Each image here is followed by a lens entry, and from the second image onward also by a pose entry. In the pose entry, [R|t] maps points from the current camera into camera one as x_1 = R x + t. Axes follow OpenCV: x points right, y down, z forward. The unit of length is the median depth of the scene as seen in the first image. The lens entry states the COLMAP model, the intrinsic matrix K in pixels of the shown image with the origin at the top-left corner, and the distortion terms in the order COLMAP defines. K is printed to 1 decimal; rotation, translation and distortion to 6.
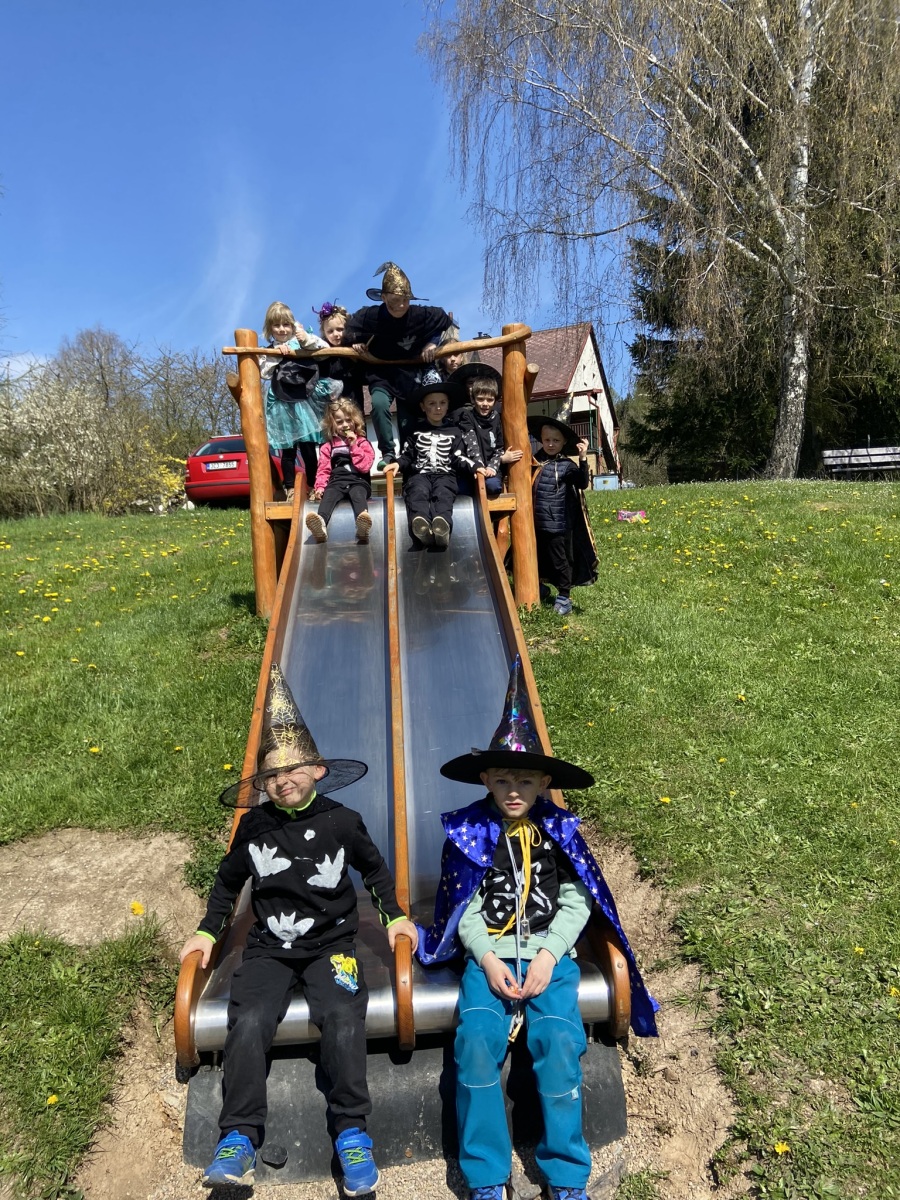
lens RADIAL K [[900.0, 0, 450.0], [0, 900.0, 600.0], [0, 0, 1]] dist [0.135765, -0.174165]
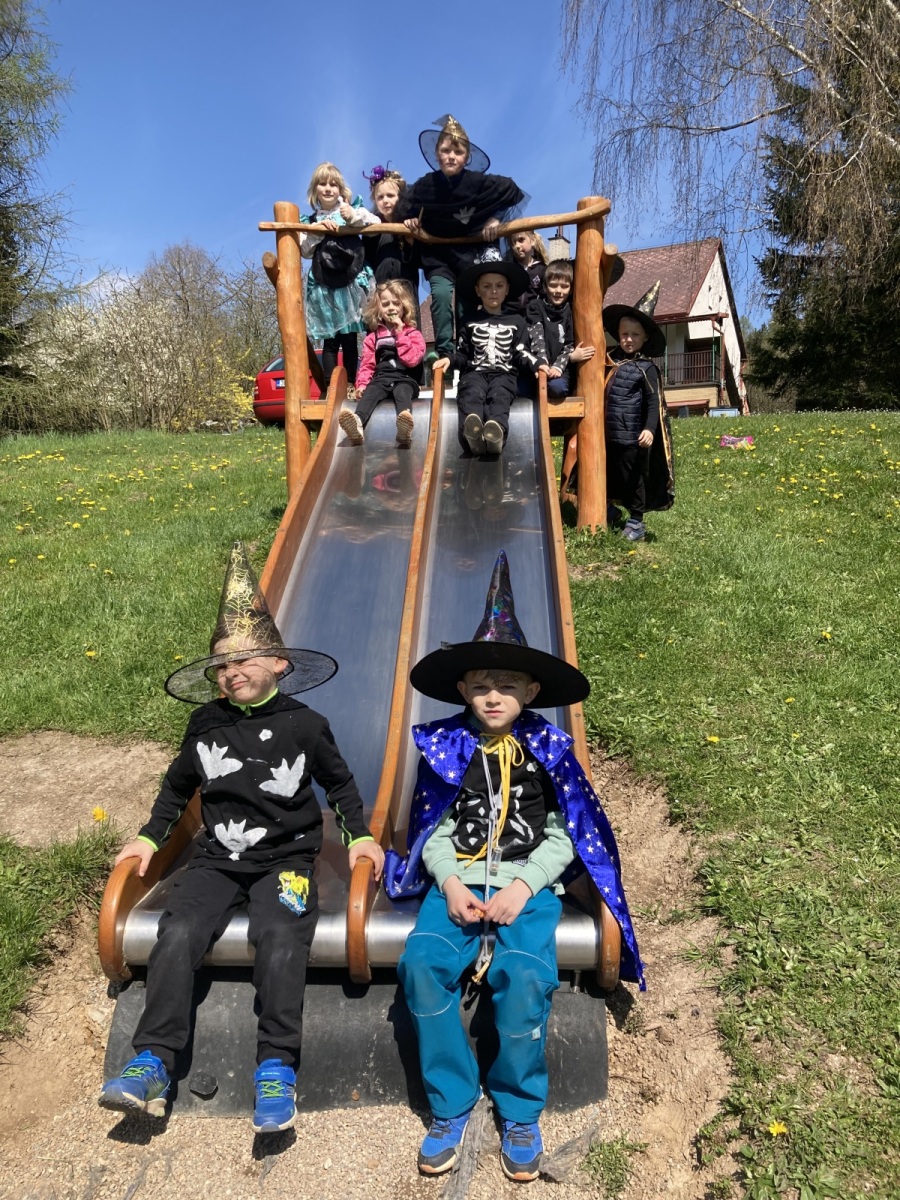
lens RADIAL K [[986.2, 0, 450.0], [0, 986.2, 600.0], [0, 0, 1]] dist [0.032284, -0.006206]
pose [[0.994759, 0.044224, -0.092184, 0.071688], [-0.038828, 0.997471, 0.059529, 0.044224], [0.094583, -0.055638, 0.993961, 0.061214]]
